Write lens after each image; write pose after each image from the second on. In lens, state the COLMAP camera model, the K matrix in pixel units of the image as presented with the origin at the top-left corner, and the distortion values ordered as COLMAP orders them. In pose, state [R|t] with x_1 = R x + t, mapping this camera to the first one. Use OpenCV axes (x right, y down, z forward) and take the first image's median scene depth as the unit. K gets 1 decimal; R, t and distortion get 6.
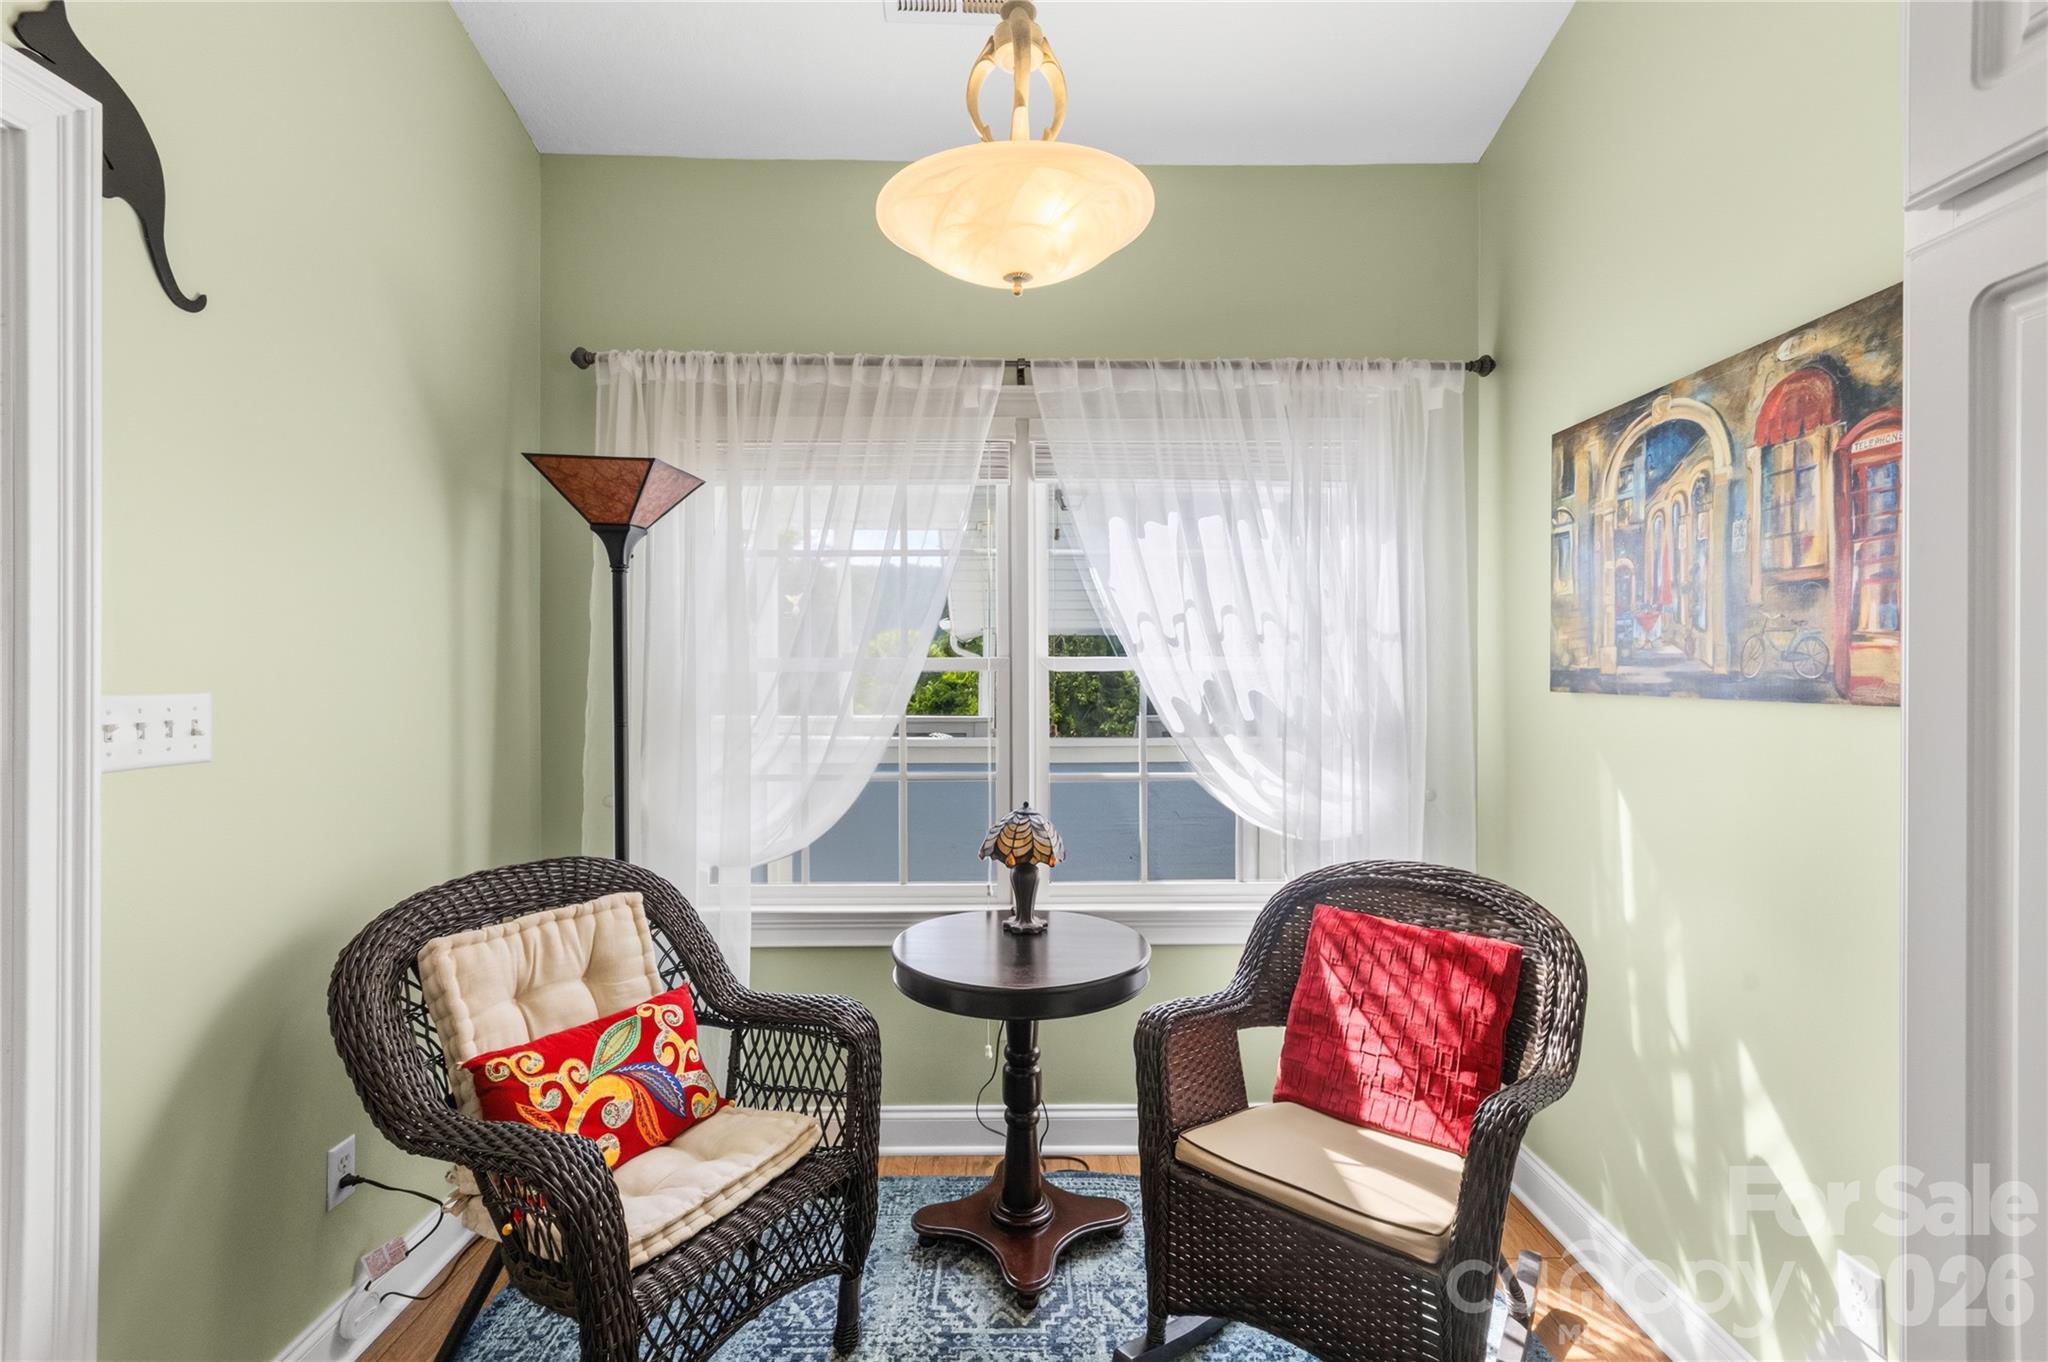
lens RADIAL K [[900.8, 0, 1019.2], [0, 900.8, 681.6], [0, 0, 1]] dist [0.002366, -0.000293]
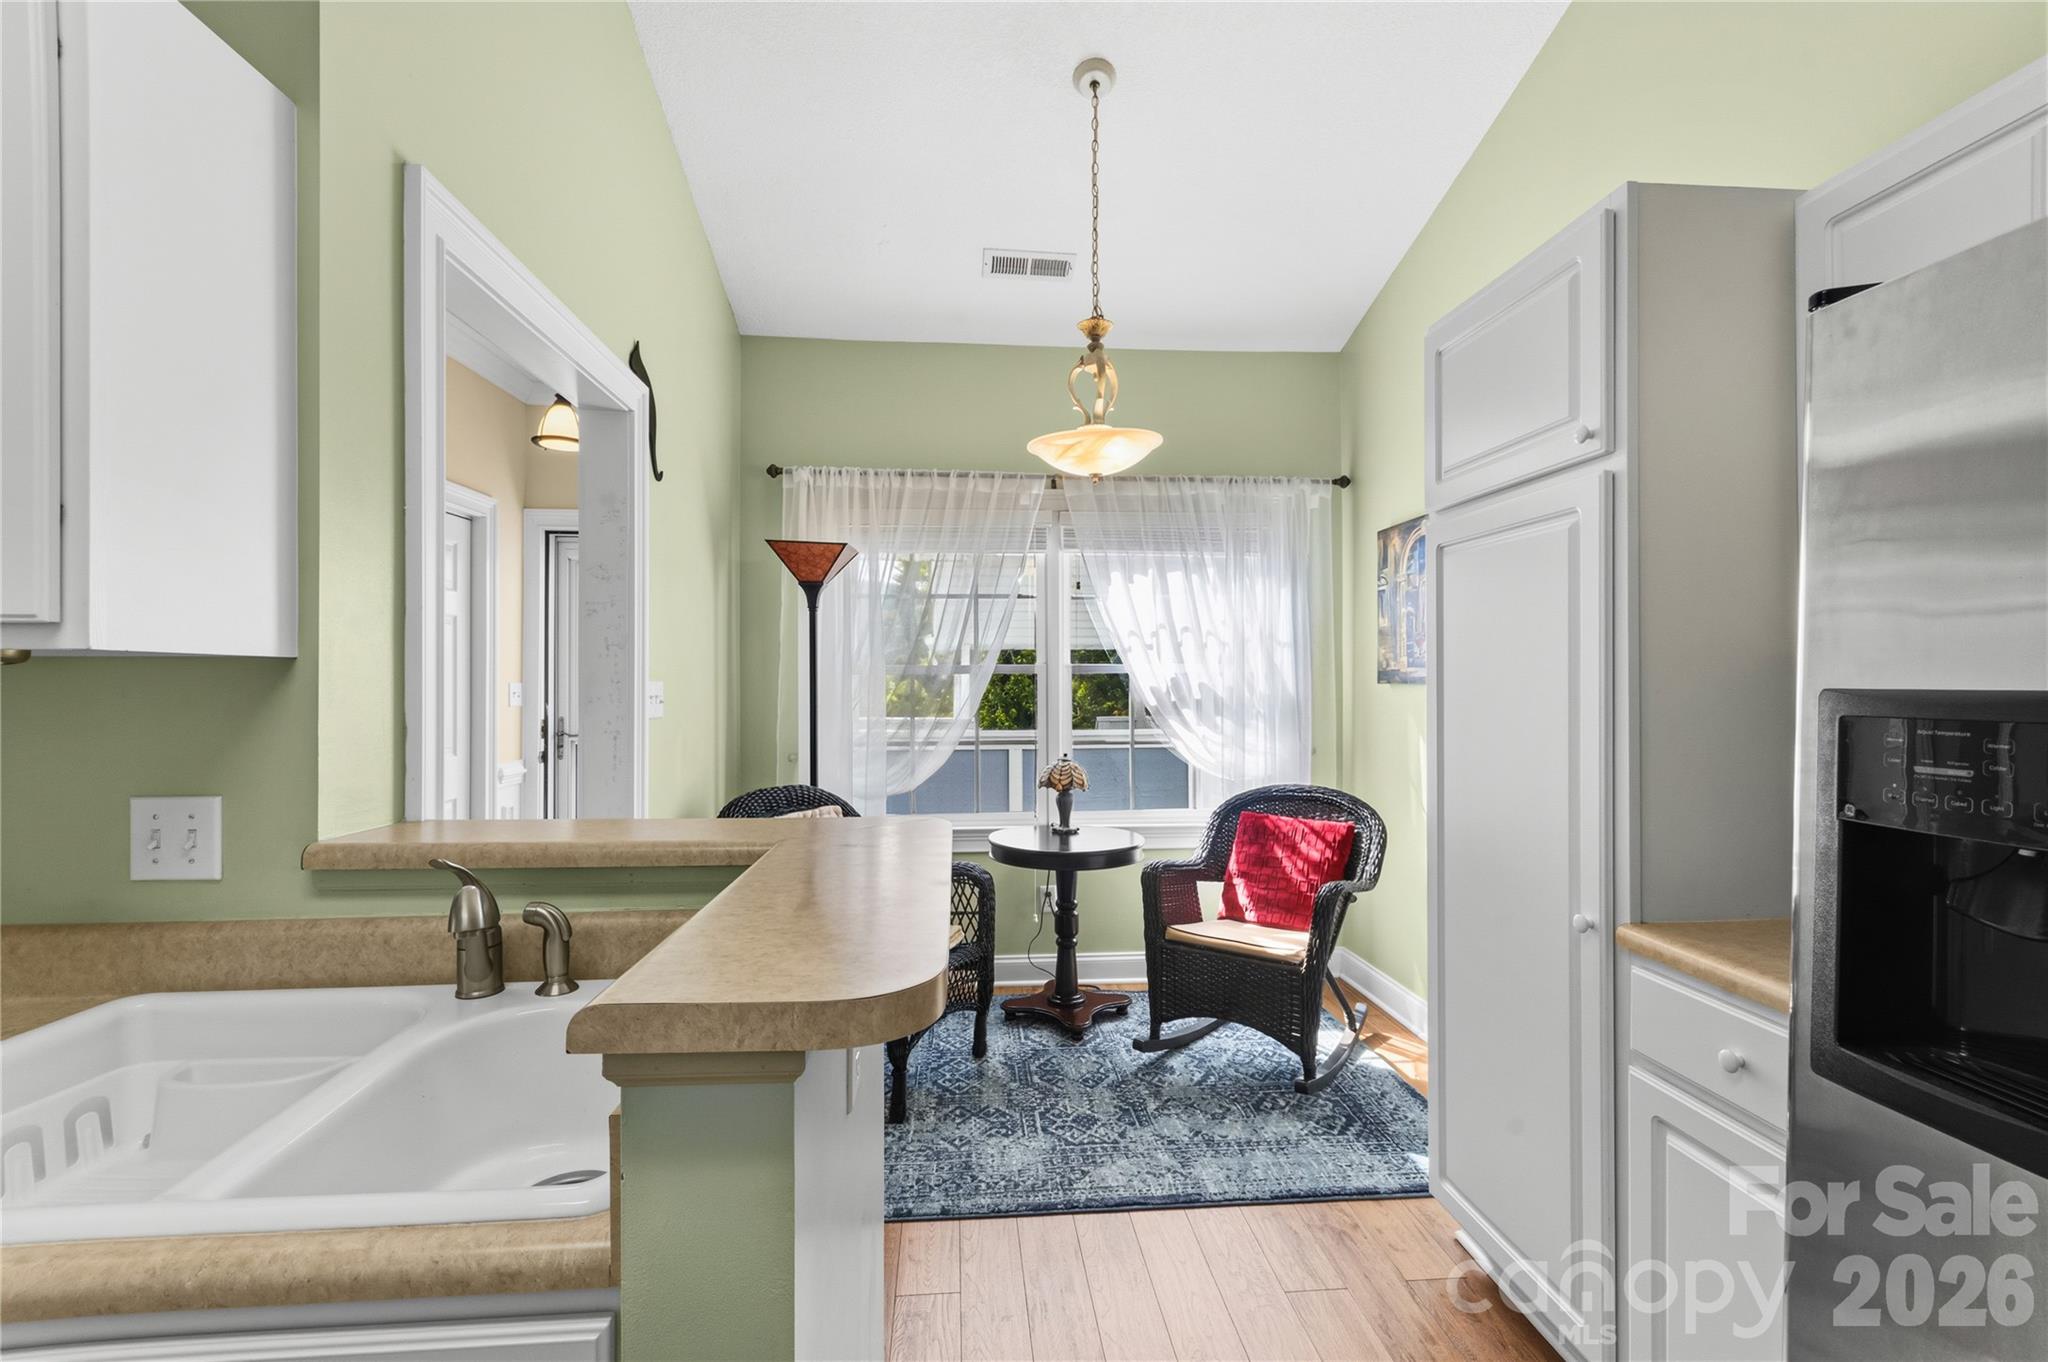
lens RADIAL K [[854.4, 0, 1022.8], [0, 854.4, 686.6], [0, 0, 1]] dist [0.000533, 0.000123]
pose [[0.998200, -0.003469, 0.059874, -0.166476], [0.003580, 0.999992, -0.001734, 0.017399], [-0.059867, 0.001945, 0.998204, -0.547034]]
